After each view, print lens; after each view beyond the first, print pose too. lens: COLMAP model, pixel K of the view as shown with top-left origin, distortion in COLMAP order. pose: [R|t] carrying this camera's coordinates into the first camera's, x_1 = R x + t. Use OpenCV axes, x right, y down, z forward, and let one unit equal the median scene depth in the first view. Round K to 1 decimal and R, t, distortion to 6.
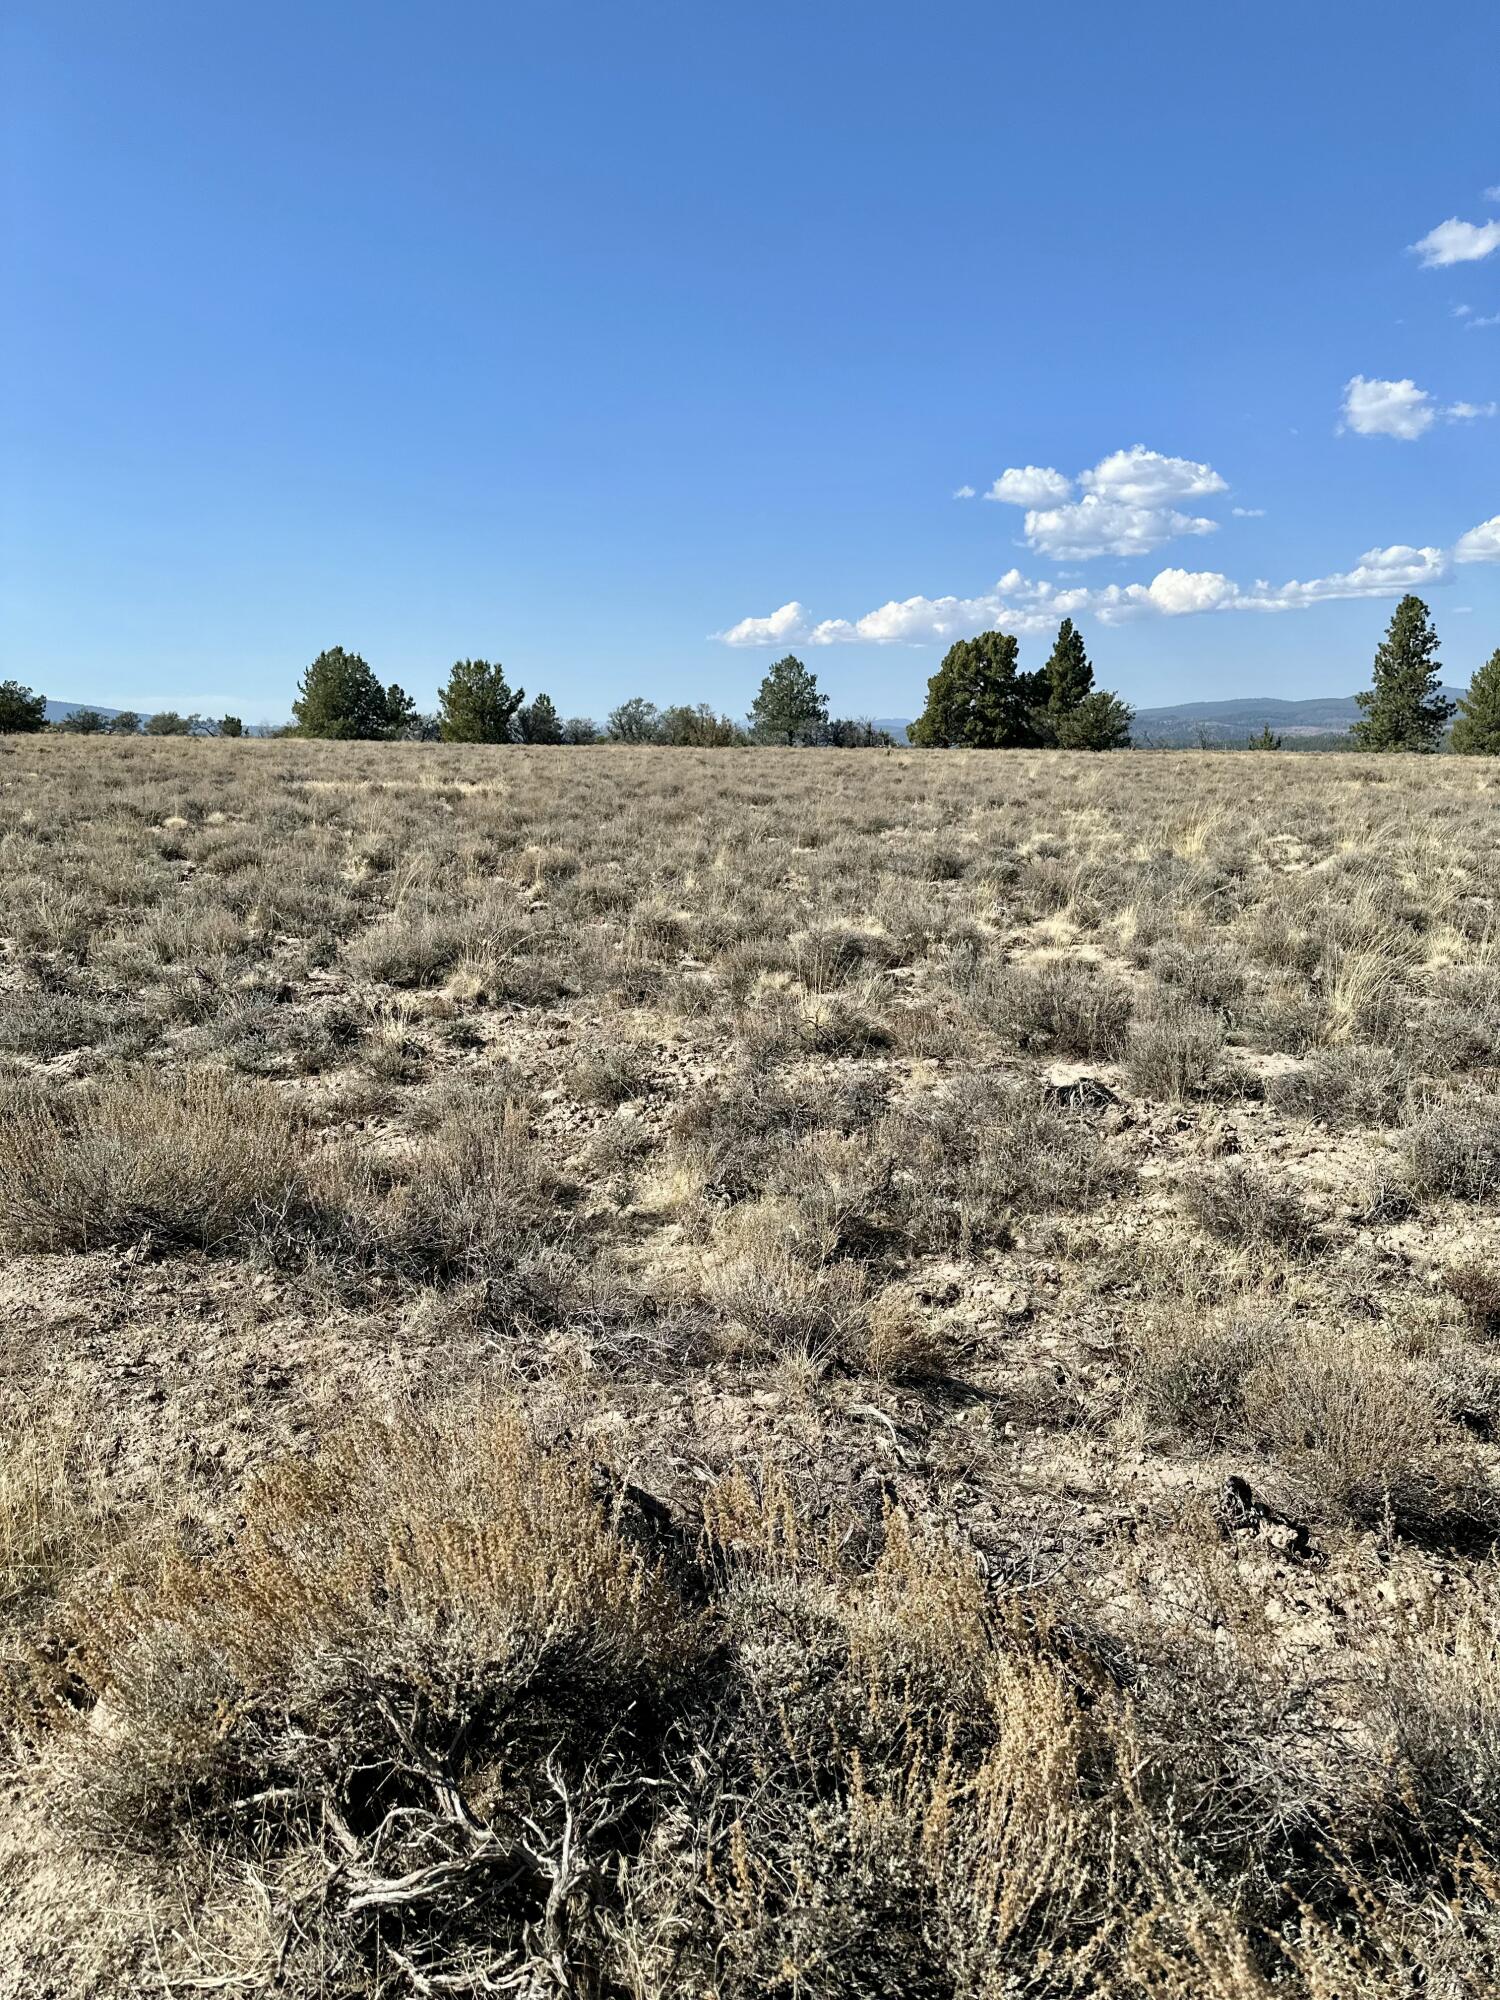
lens RADIAL K [[1390.5, 0, 741.6], [0, 1390.5, 1013.1], [0, 0, 1]] dist [0.186429, -0.380851]
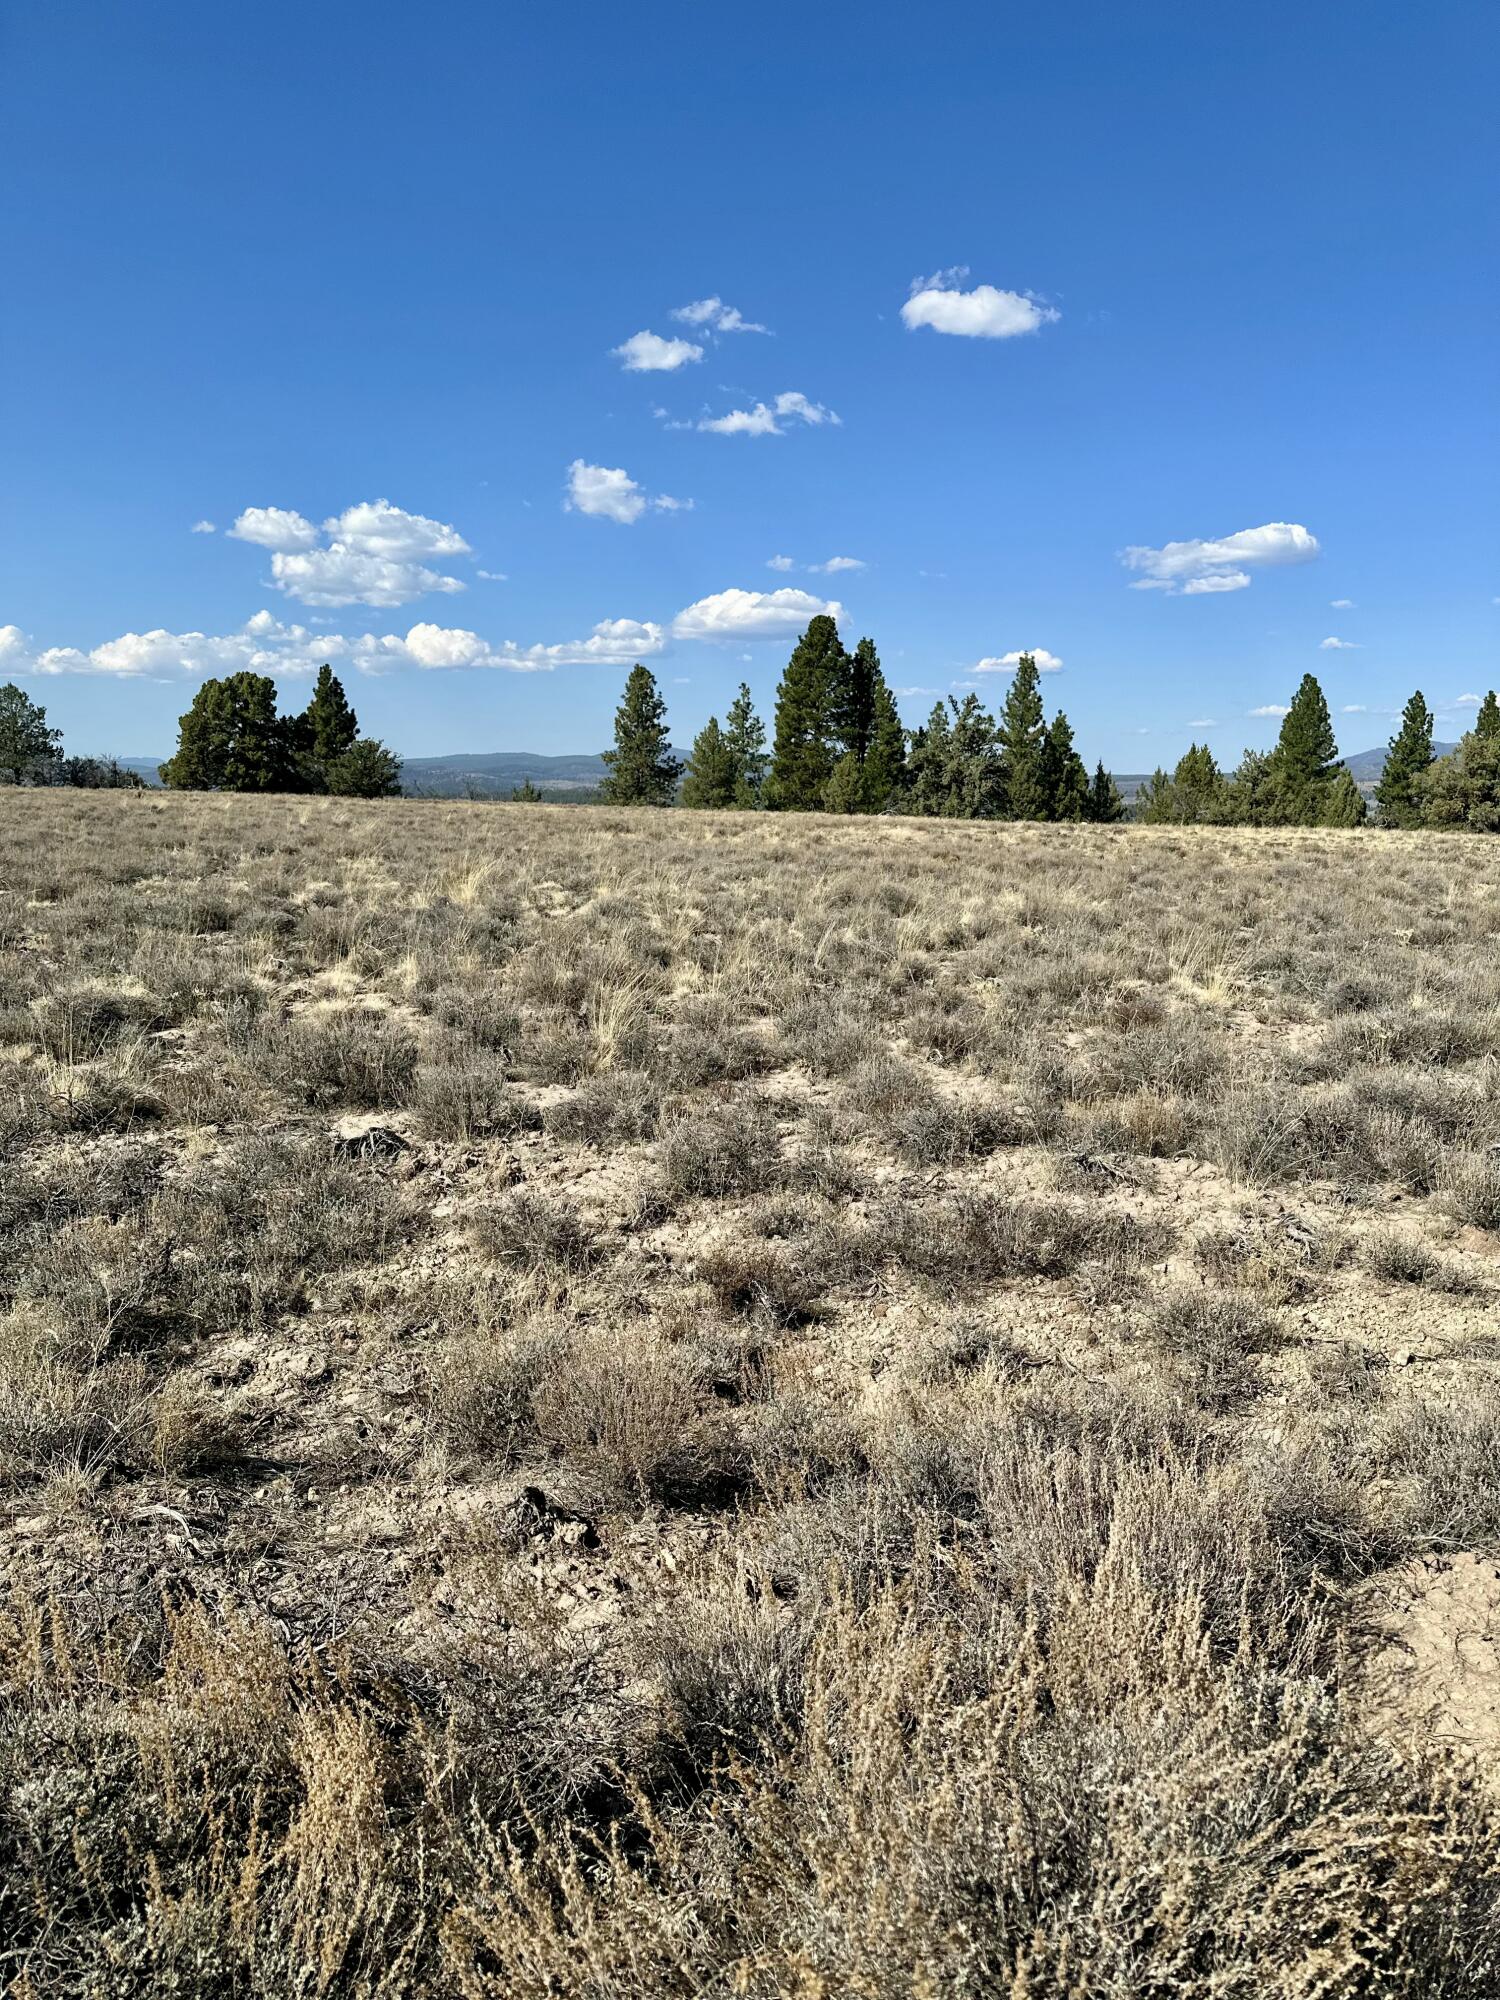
lens RADIAL K [[1390.2, 0, 762.7], [0, 1390.2, 1004.3], [0, 0, 1]] dist [0.202215, -0.431002]
pose [[0.871777, -0.061560, 0.486020, 0.001104], [0.080254, 0.996617, -0.017719, -0.001021], [-0.483285, 0.054452, 0.873768, -0.012521]]
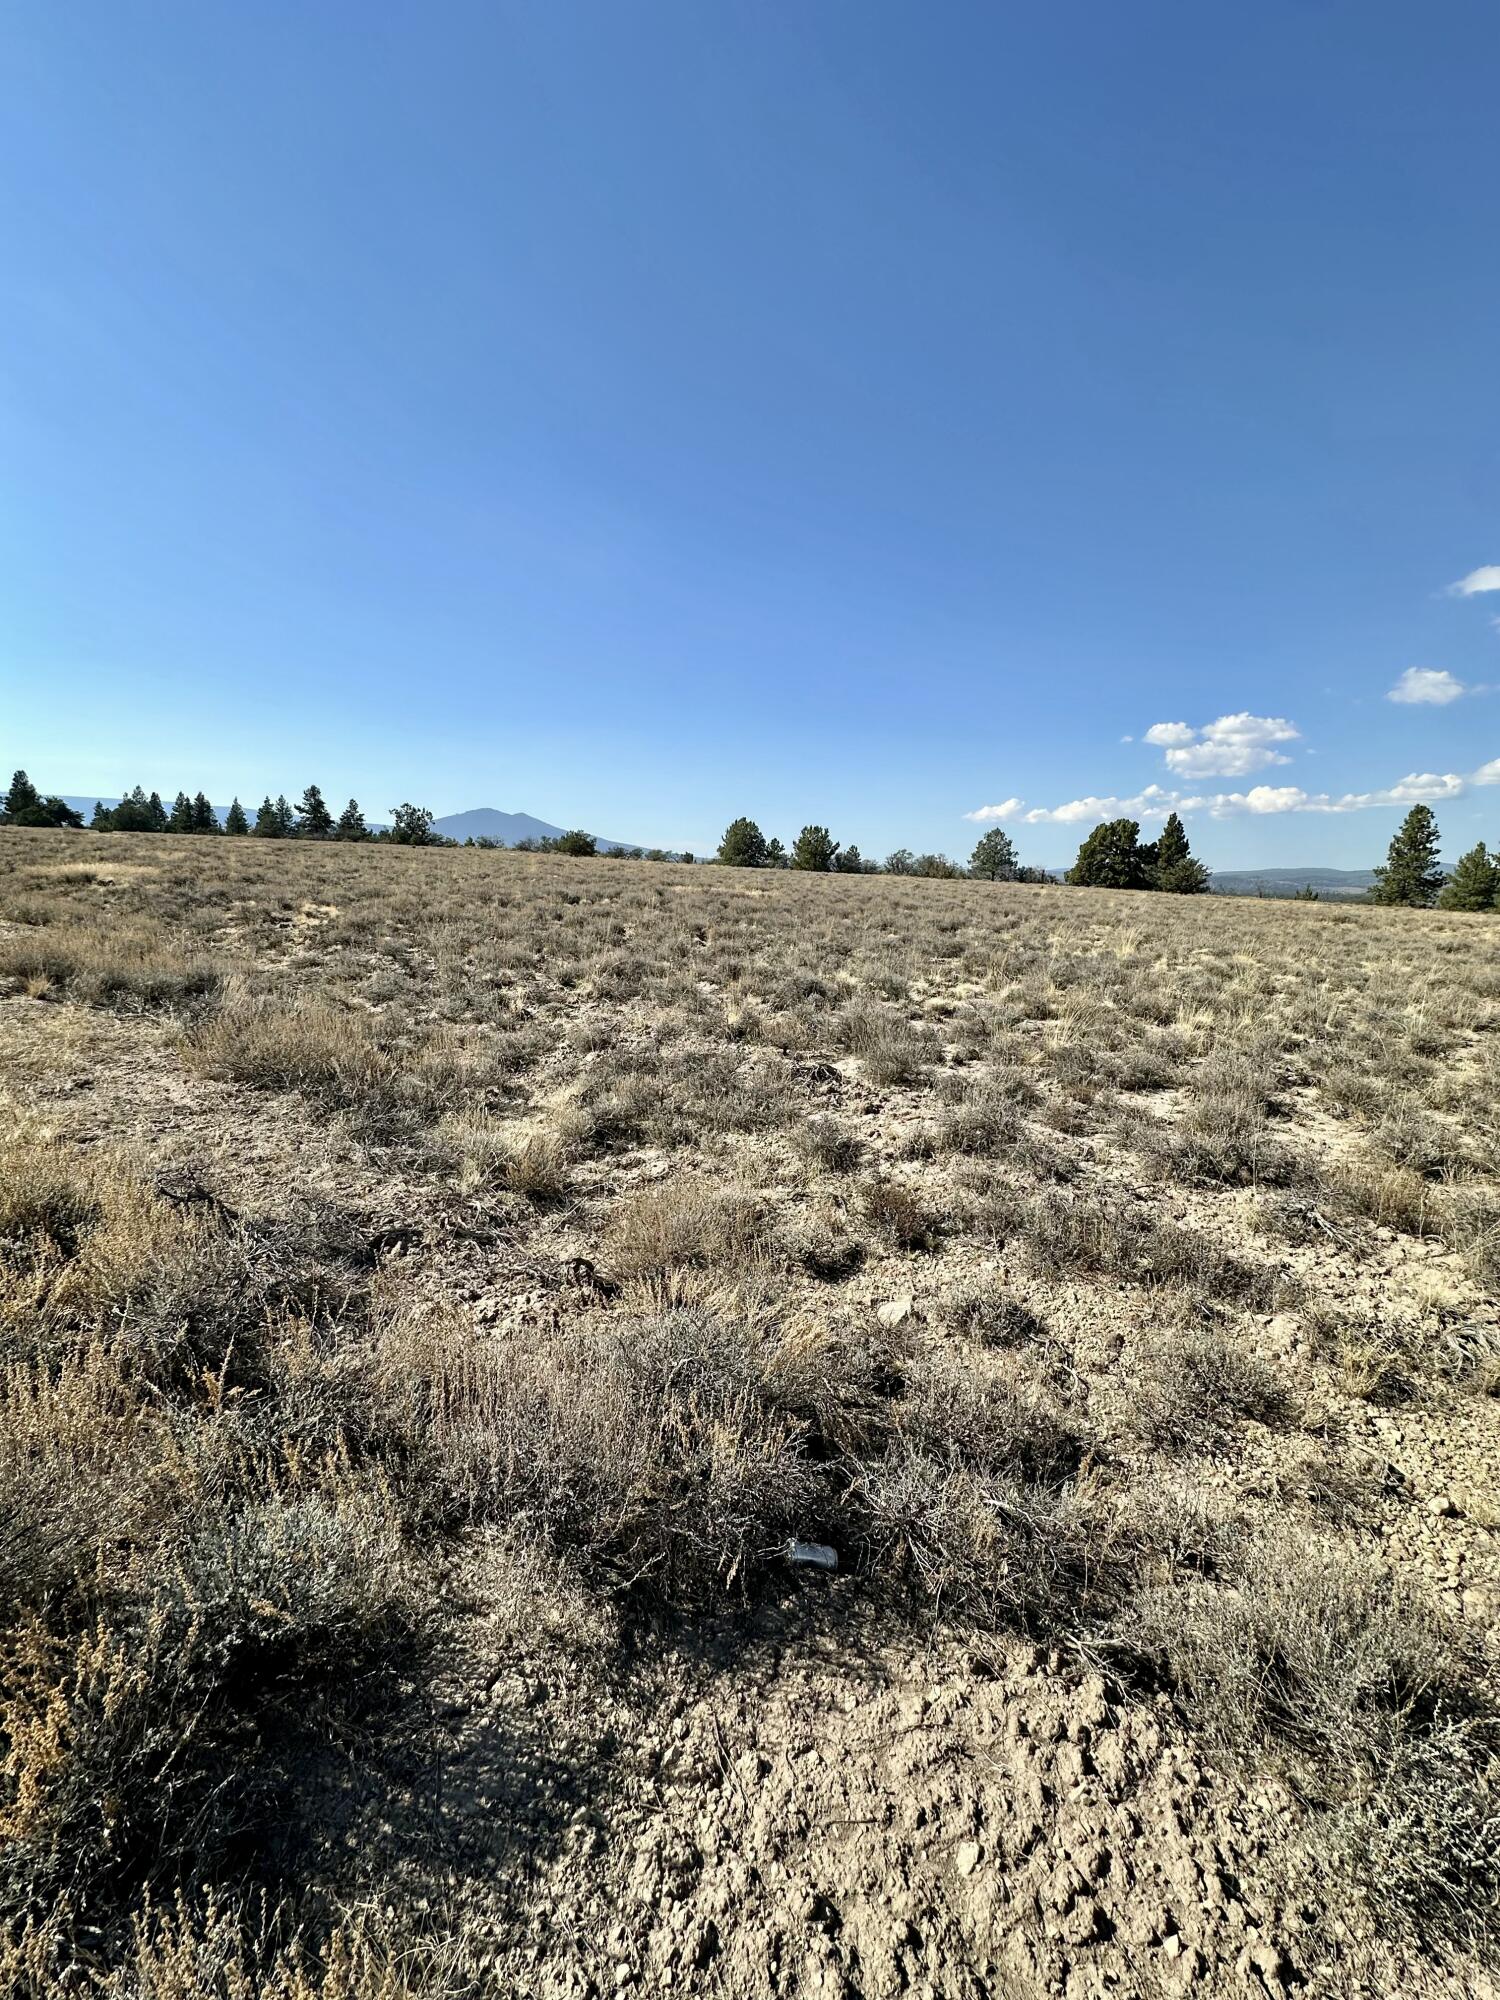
lens RADIAL K [[798.8, 0, 753.8], [0, 798.8, 998.4], [0, 0, 1]] dist [-0.001852, 0.000891]
pose [[0.963007, 0.086674, -0.255158, 0.251790], [-0.095441, 0.995188, -0.022158, -0.002741], [0.252010, 0.045691, 0.966645, 0.011368]]
